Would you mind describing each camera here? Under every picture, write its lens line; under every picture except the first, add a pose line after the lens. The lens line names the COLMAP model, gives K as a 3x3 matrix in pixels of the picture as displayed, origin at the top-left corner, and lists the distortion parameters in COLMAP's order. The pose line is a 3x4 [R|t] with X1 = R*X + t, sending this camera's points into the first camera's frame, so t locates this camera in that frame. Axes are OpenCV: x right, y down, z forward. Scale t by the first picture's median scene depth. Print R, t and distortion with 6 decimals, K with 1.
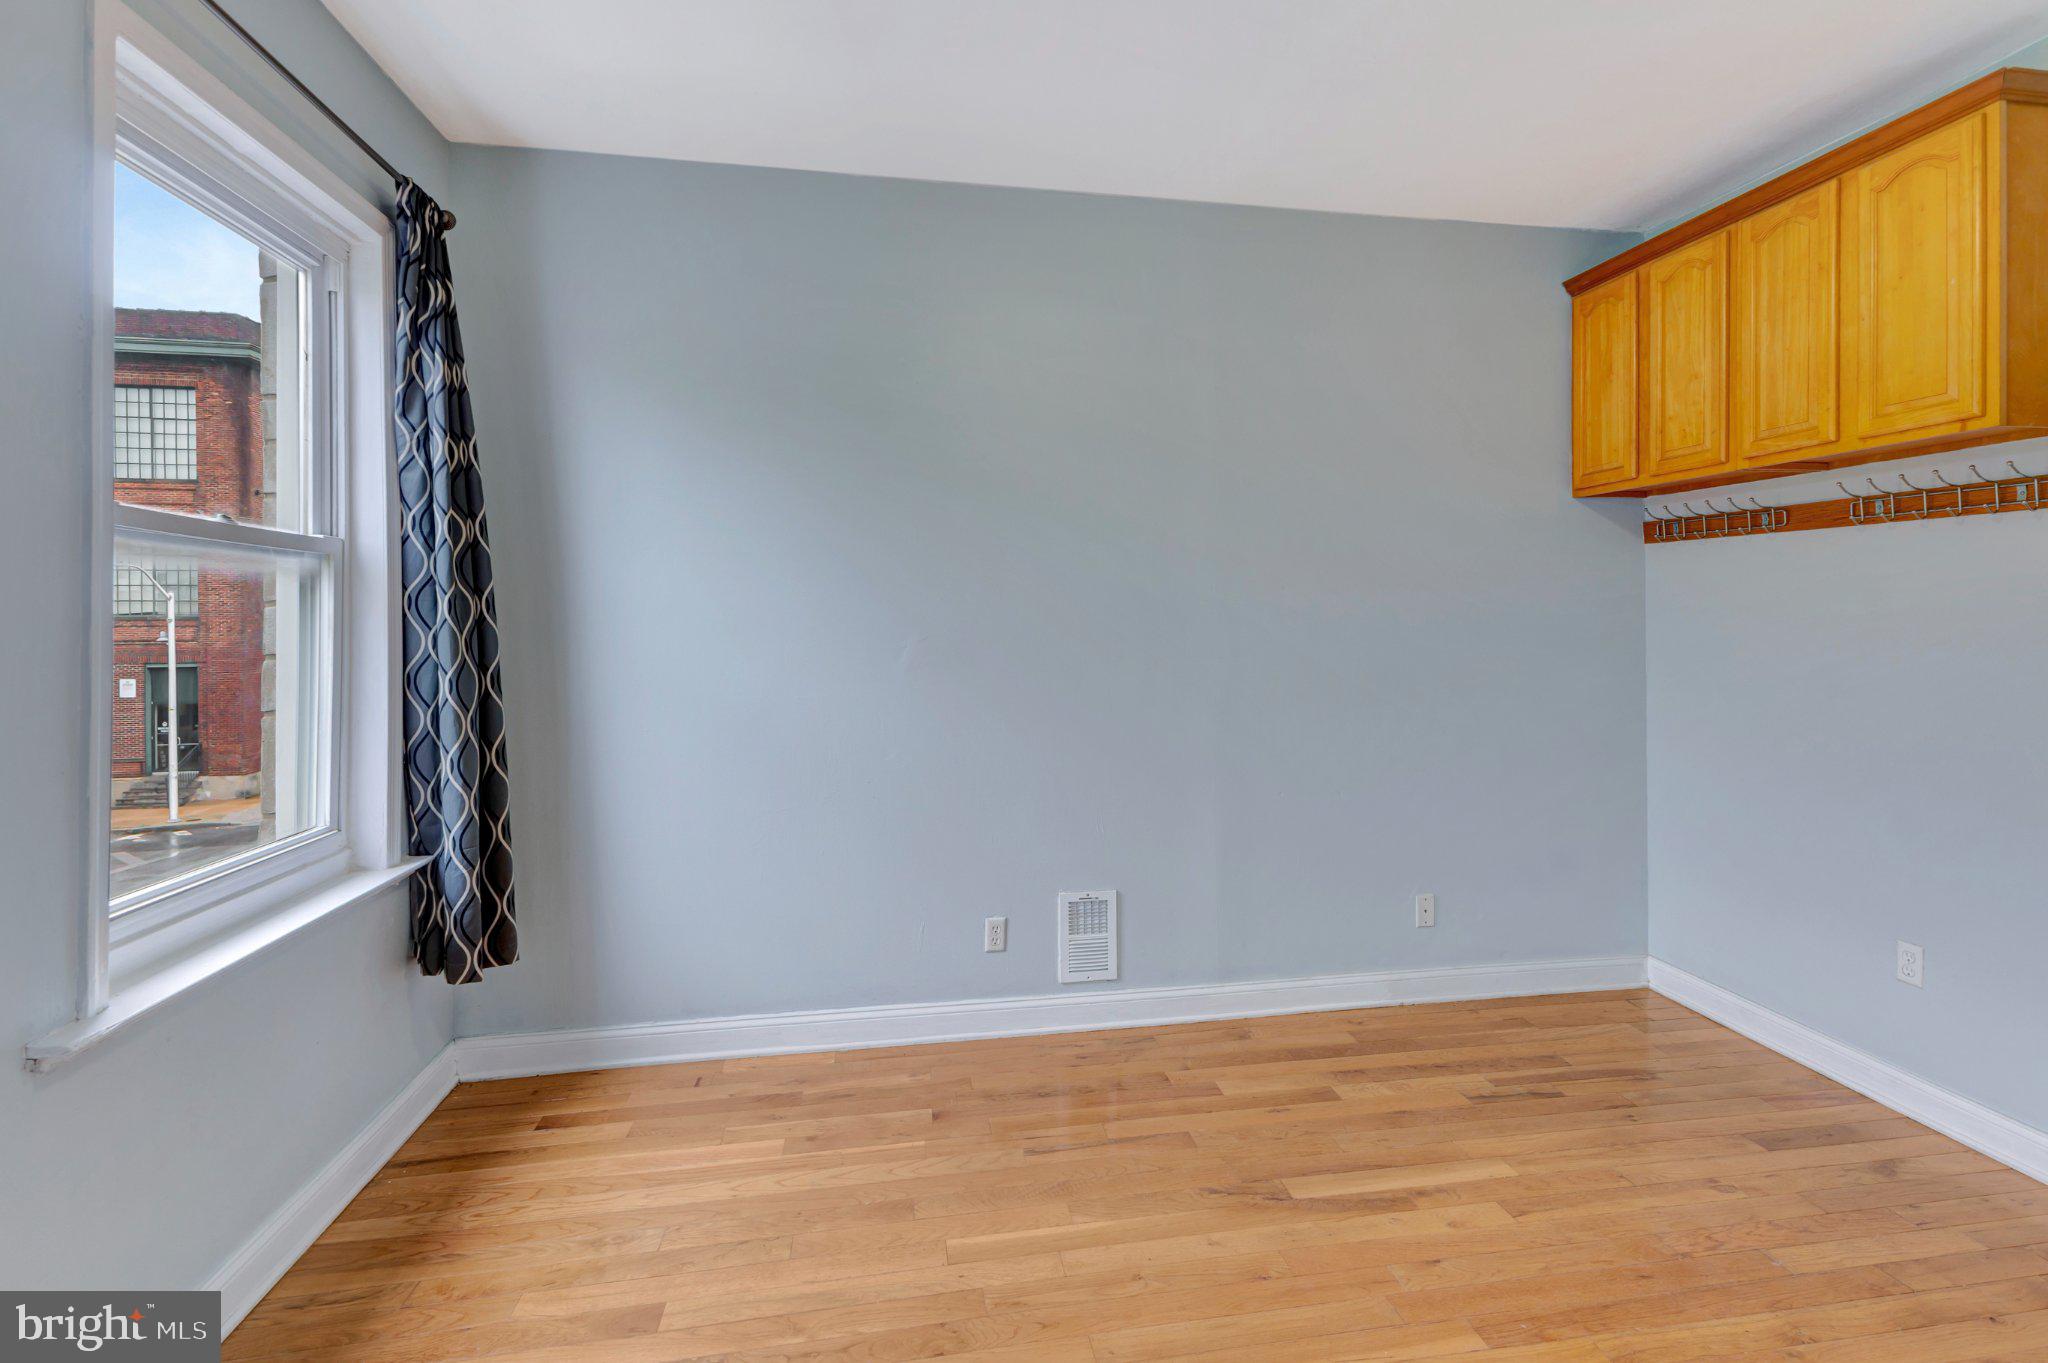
lens RADIAL K [[942.0, 0, 1023.3], [0, 942.0, 609.1], [0, 0, 1]] dist [0.002569, -0.000363]
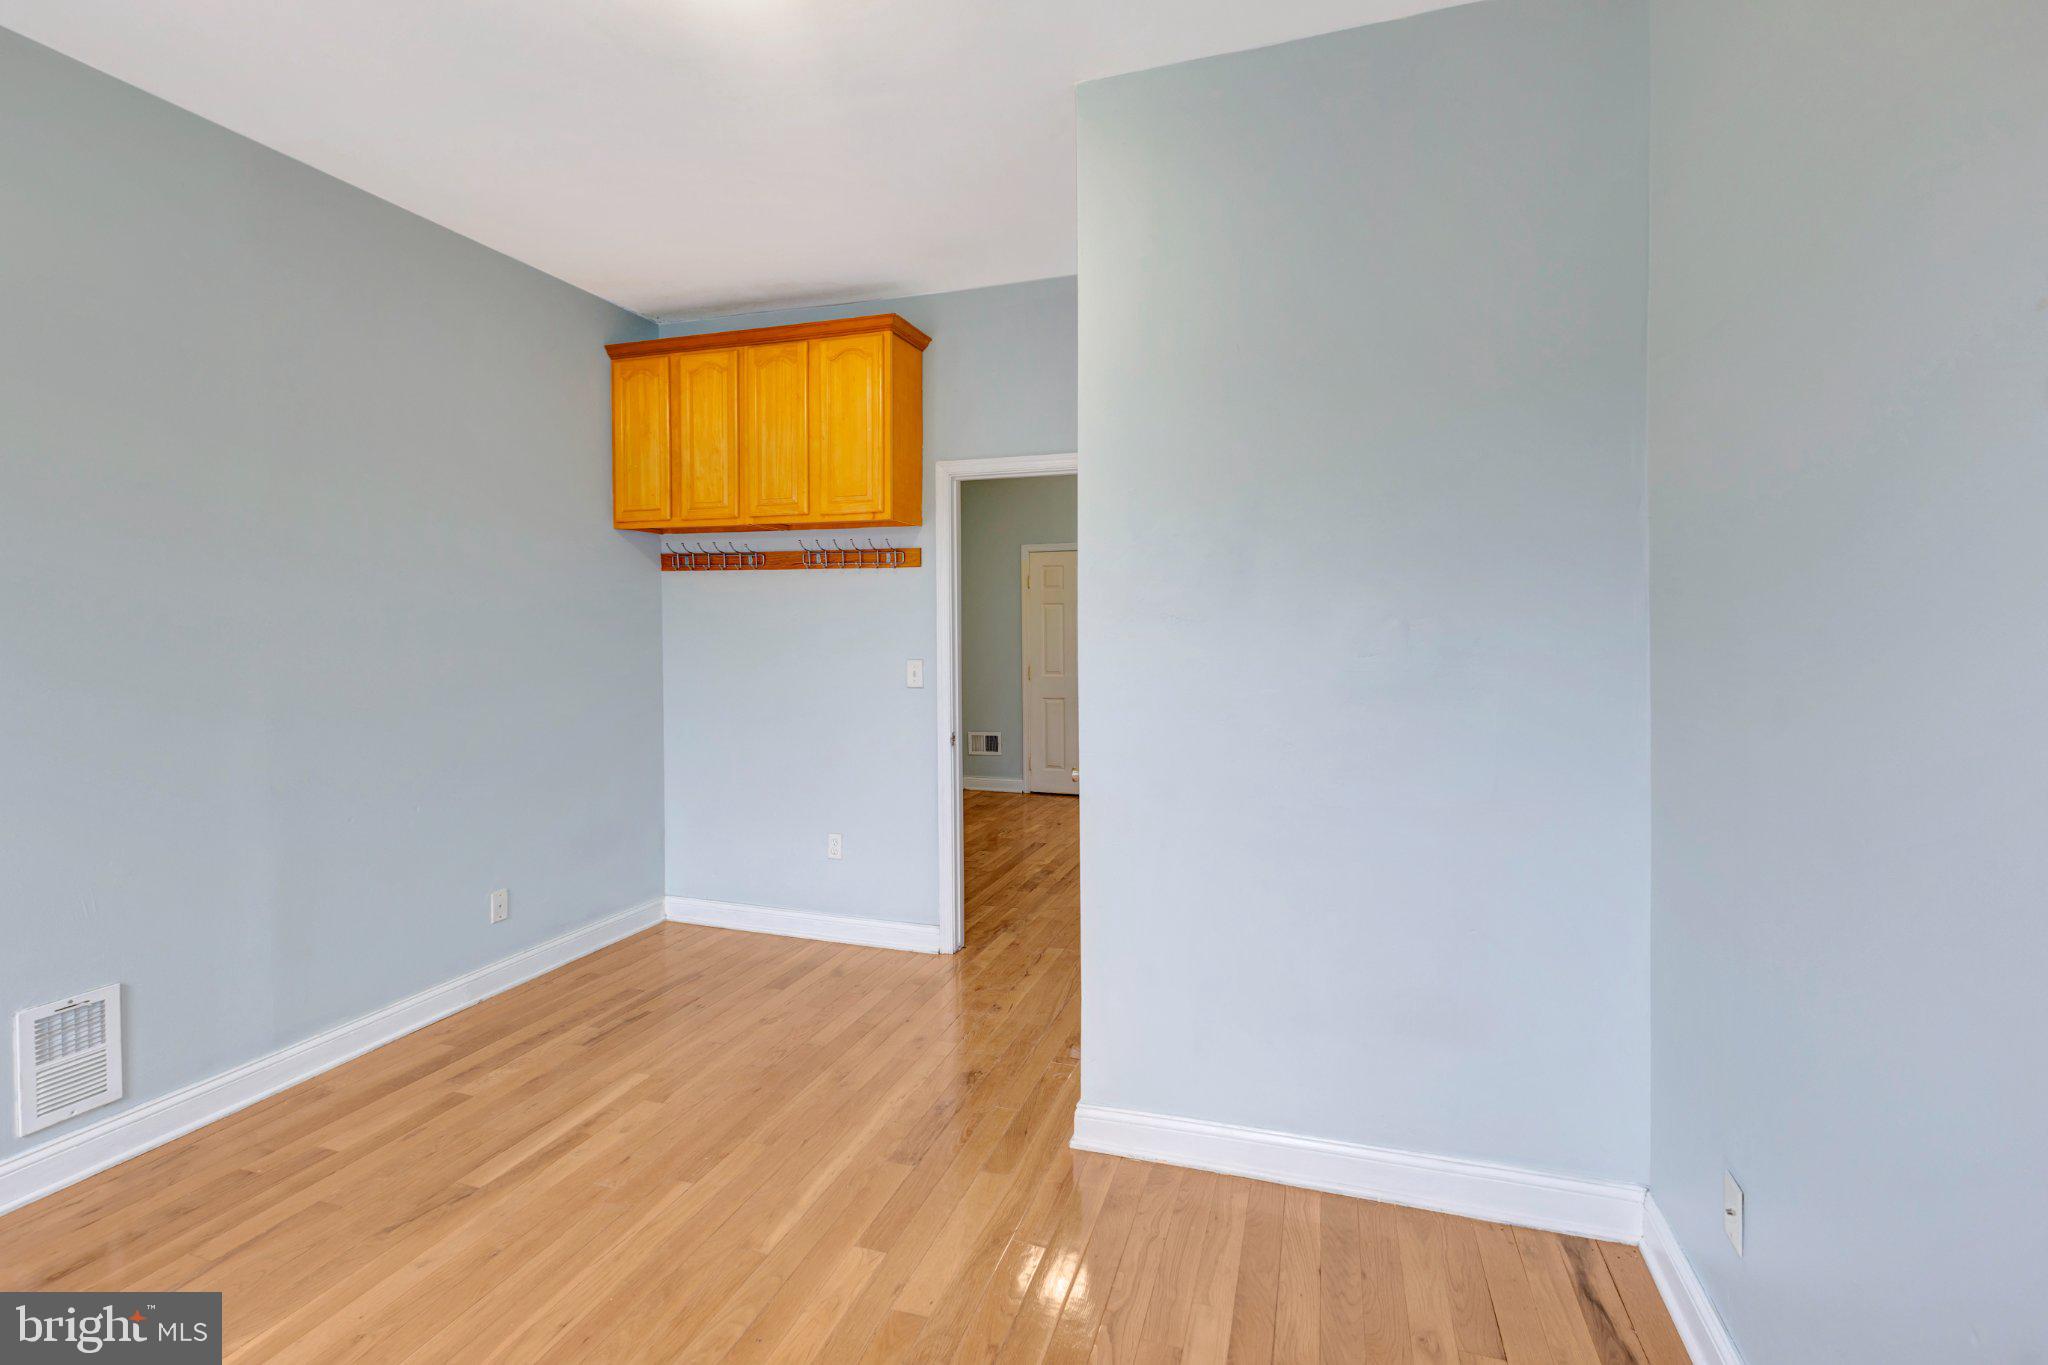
lens RADIAL K [[942.0, 0, 1023.3], [0, 942.0, 610.1], [0, 0, 1]] dist [0.002569, -0.000363]
pose [[0.447479, 0.023138, 0.893995, -0.319034], [-0.009953, 0.999732, -0.020892, 0.006215], [-0.894239, 0.000451, 0.447590, 0.002821]]
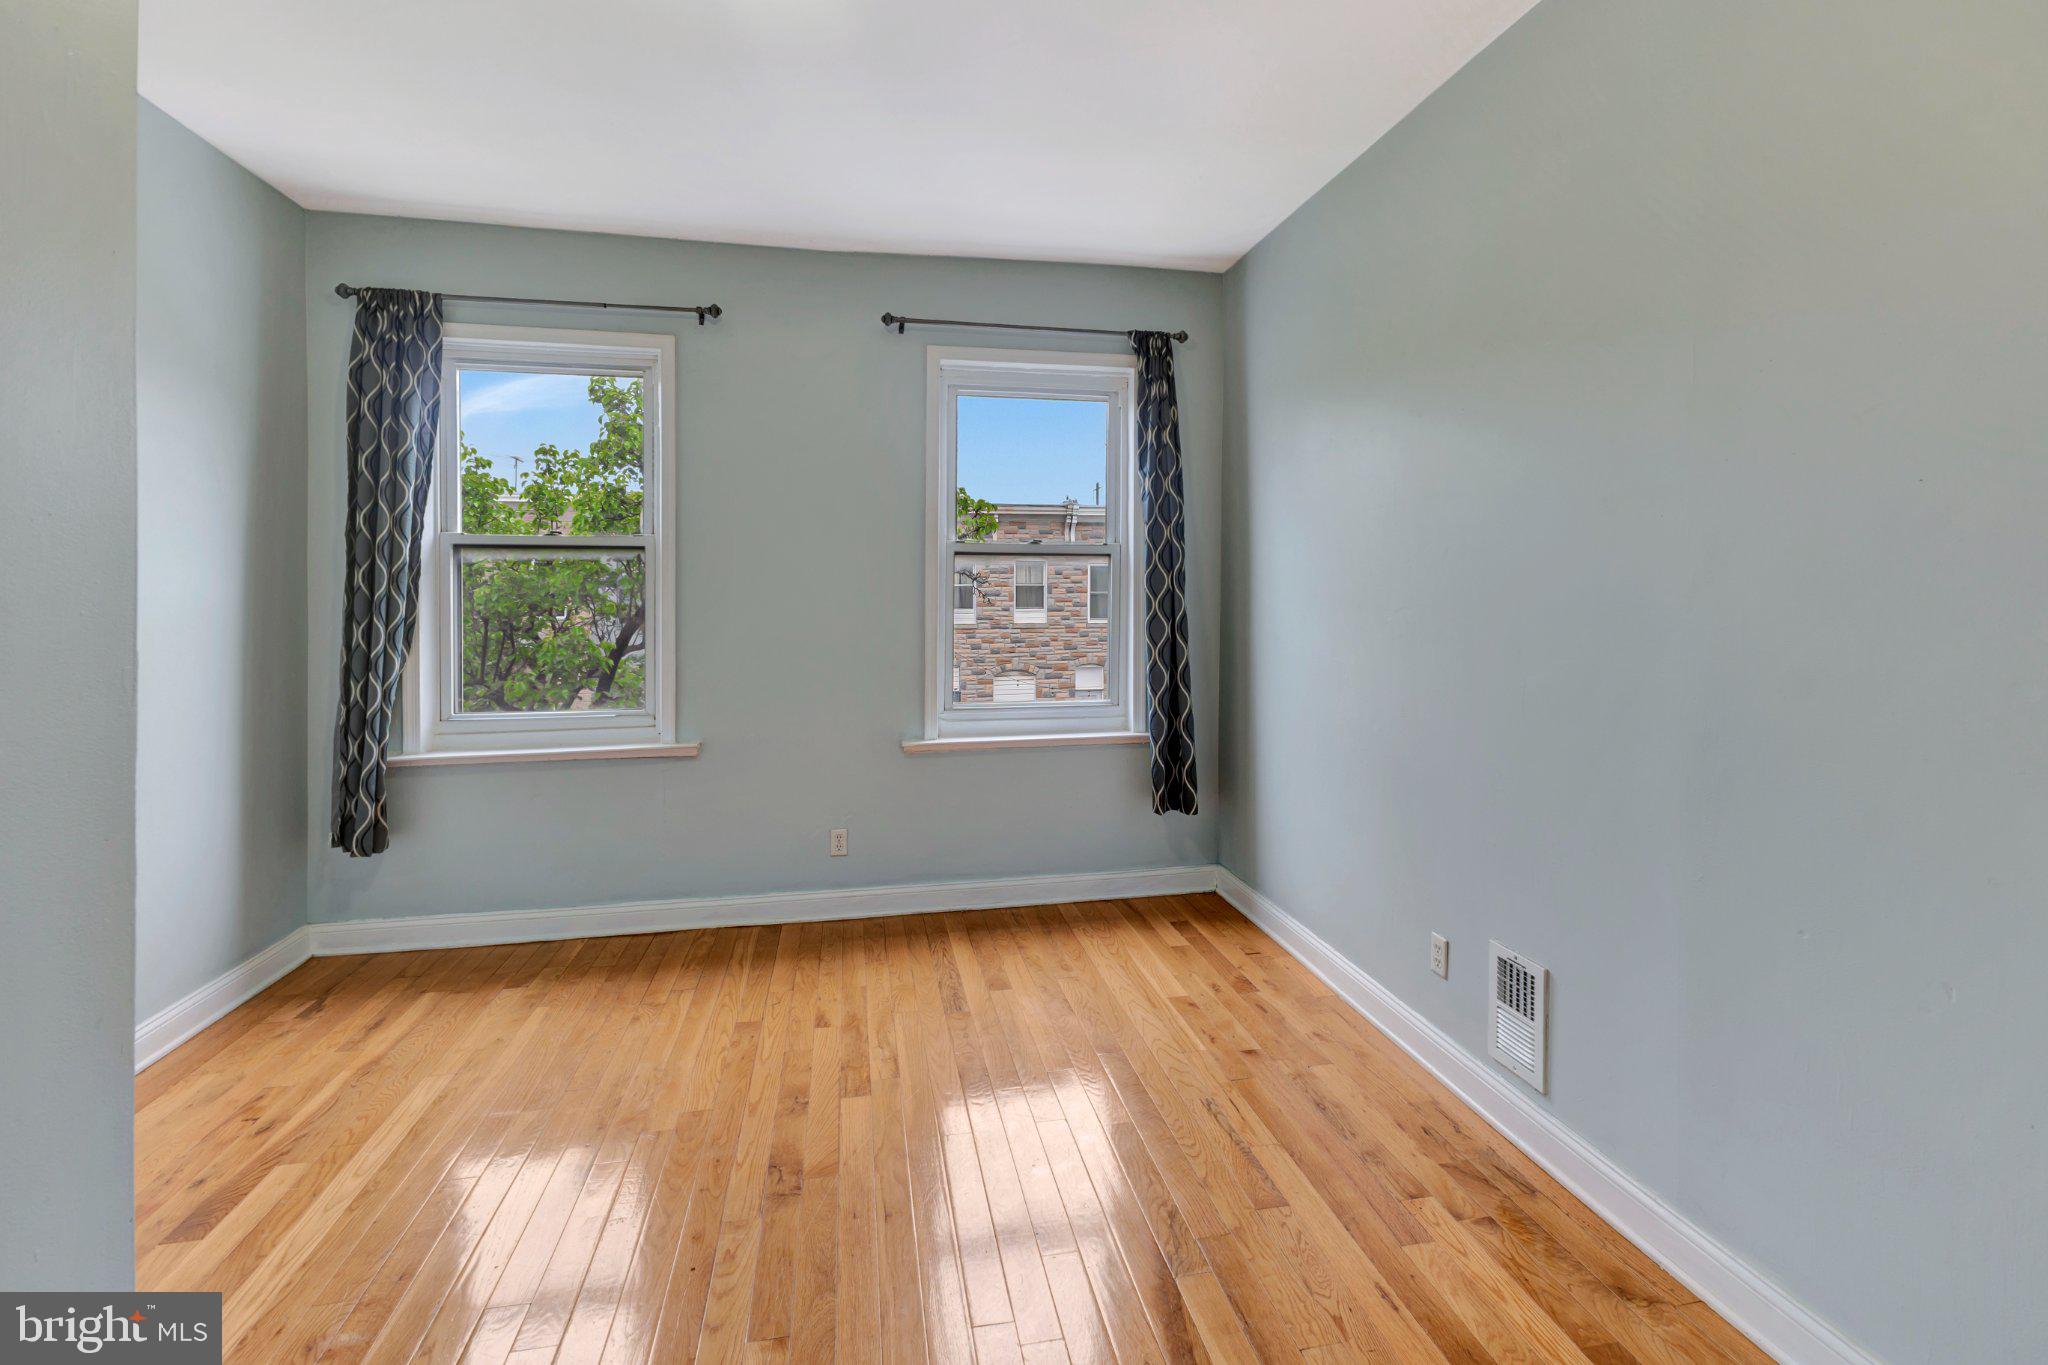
lens RADIAL K [[877.9, 0, 1043.2], [0, 877.9, 574.5], [0, 0, 1]] dist [0.001556, 0.000441]
pose [[0.062104, -0.017335, -0.997919, 0.880812], [0.011634, 0.999794, -0.016644, 0.008931], [0.998002, -0.010576, 0.062292, 0.695344]]
